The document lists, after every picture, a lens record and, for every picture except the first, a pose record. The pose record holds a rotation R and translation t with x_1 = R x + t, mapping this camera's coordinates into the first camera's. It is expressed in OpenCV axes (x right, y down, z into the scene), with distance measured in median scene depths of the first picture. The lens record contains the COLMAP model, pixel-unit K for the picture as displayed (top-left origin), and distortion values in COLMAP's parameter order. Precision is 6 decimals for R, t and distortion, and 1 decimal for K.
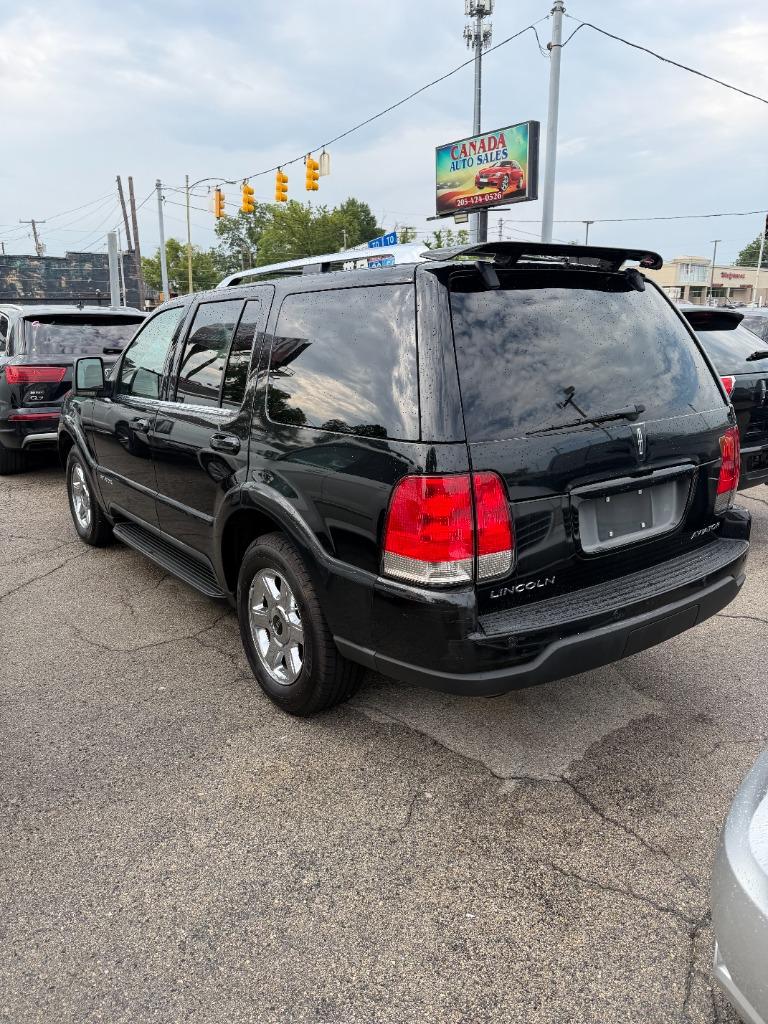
lens RADIAL K [[726.4, 0, 384.0], [0, 726.4, 512.0], [0, 0, 1]] dist [-0.003990, -0.001695]
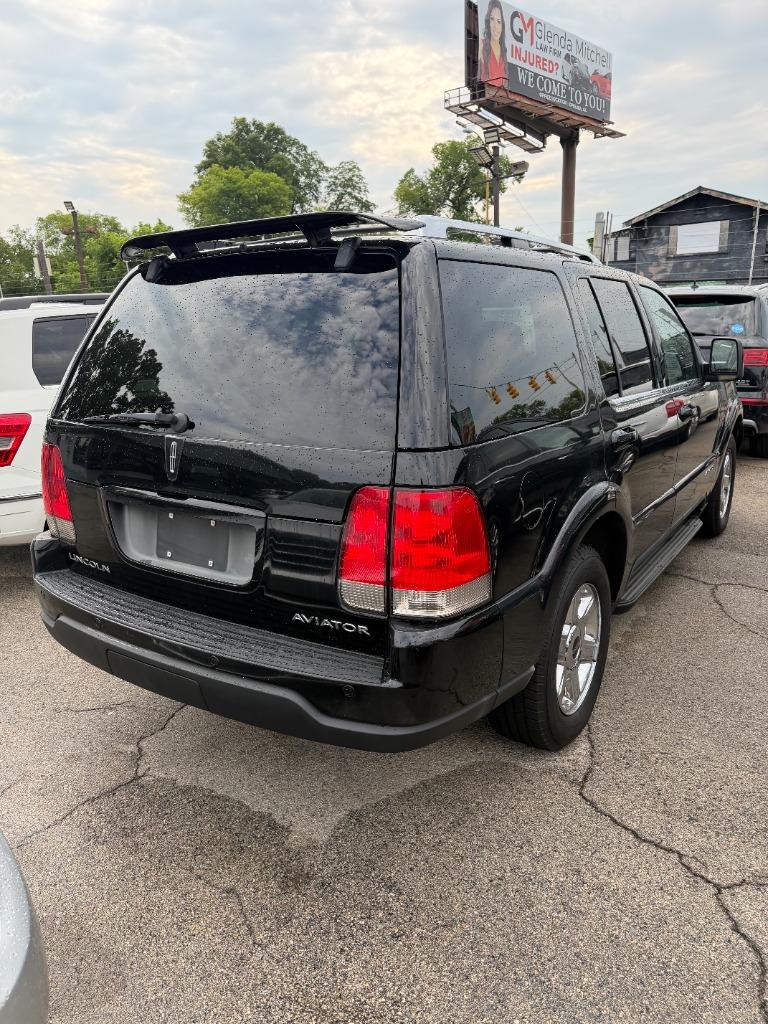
lens RADIAL K [[726.4, 0, 384.0], [0, 726.4, 512.0], [0, 0, 1]] dist [-0.003990, -0.001695]
pose [[0.338349, 0.240982, -0.909642, 1.143979], [-0.211346, 0.961419, 0.176086, -0.221494], [0.916980, 0.132671, 0.376225, 0.856098]]
